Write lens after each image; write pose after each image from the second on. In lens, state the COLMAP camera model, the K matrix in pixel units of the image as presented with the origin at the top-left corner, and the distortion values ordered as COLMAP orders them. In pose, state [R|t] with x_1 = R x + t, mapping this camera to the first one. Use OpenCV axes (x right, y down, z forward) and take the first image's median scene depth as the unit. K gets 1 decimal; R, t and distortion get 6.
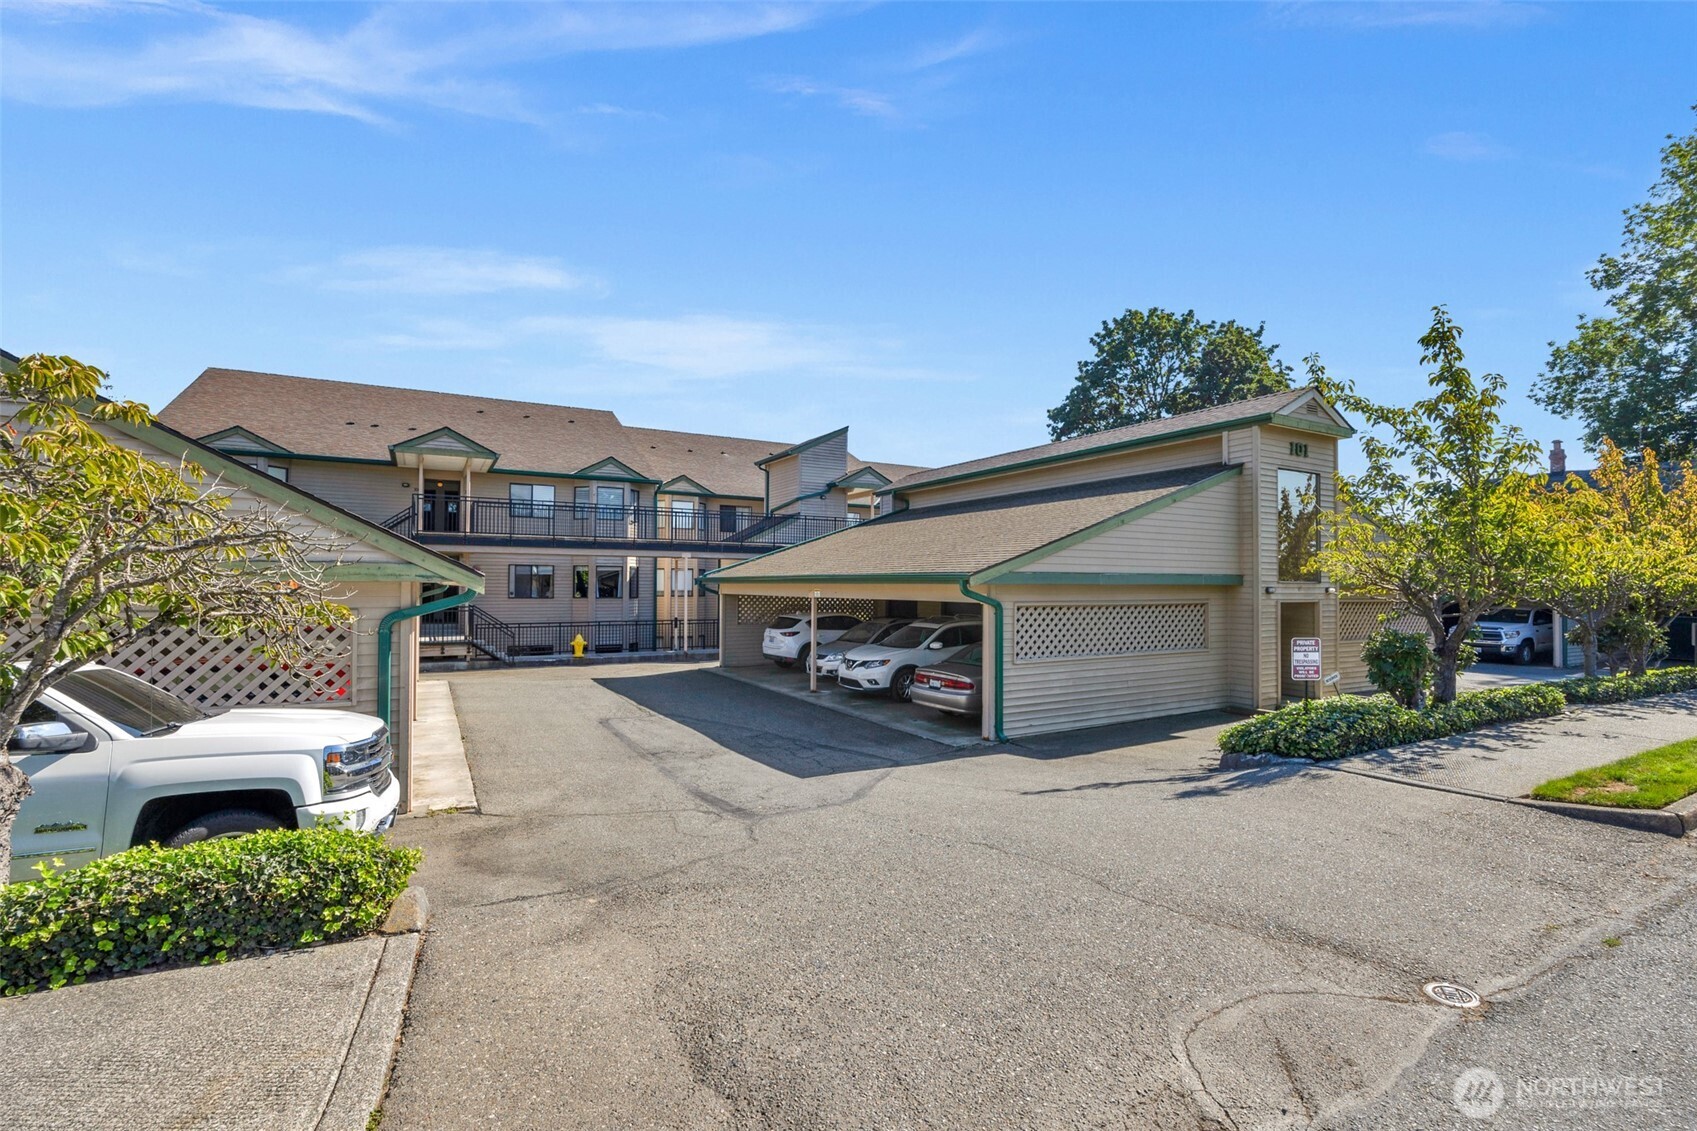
lens RADIAL K [[745.6, 0, 848.6], [0, 745.6, 572.3], [0, 0, 1]] dist [-0.002607, -0.000108]
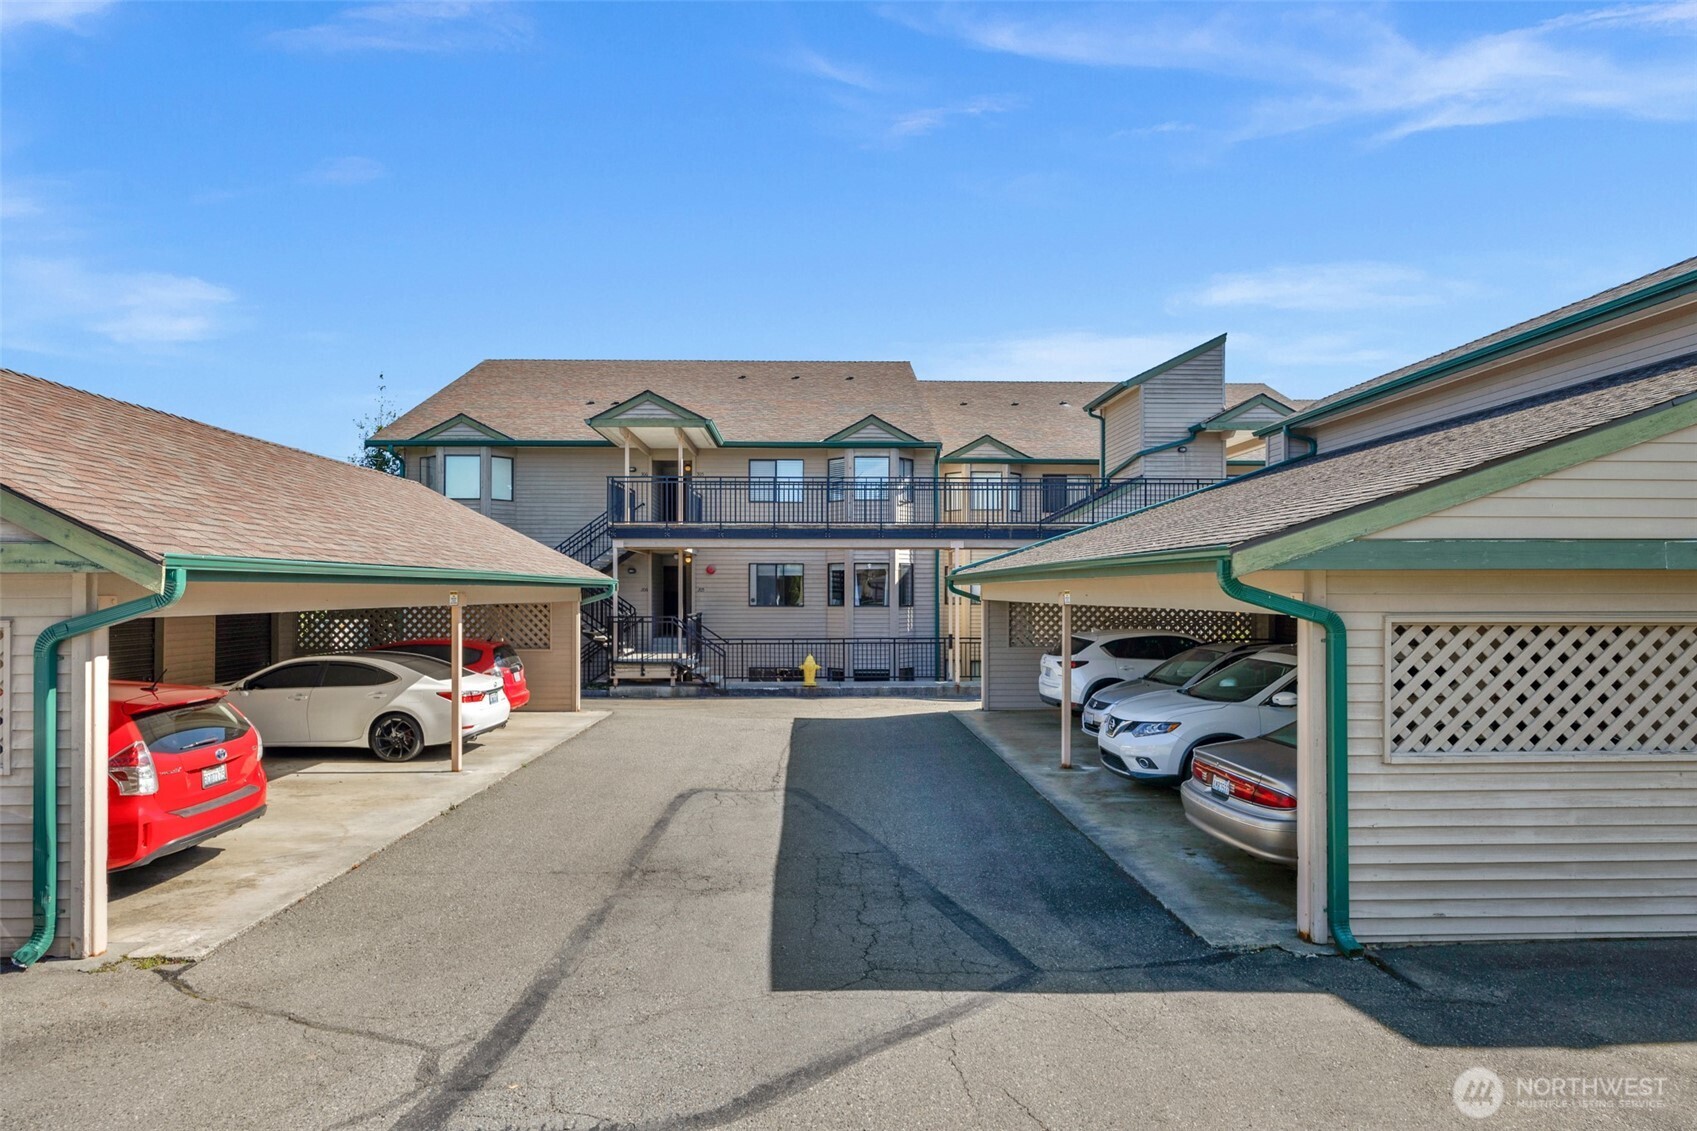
lens RADIAL K [[928.7, 0, 847.4], [0, 928.7, 580.0], [0, 0, 1]] dist [0.001397, 0.000403]
pose [[0.885947, -0.011516, -0.463643, 0.105182], [0.013623, 0.999906, 0.001195, 0.008812], [0.463586, -0.007375, 0.886021, 0.215153]]
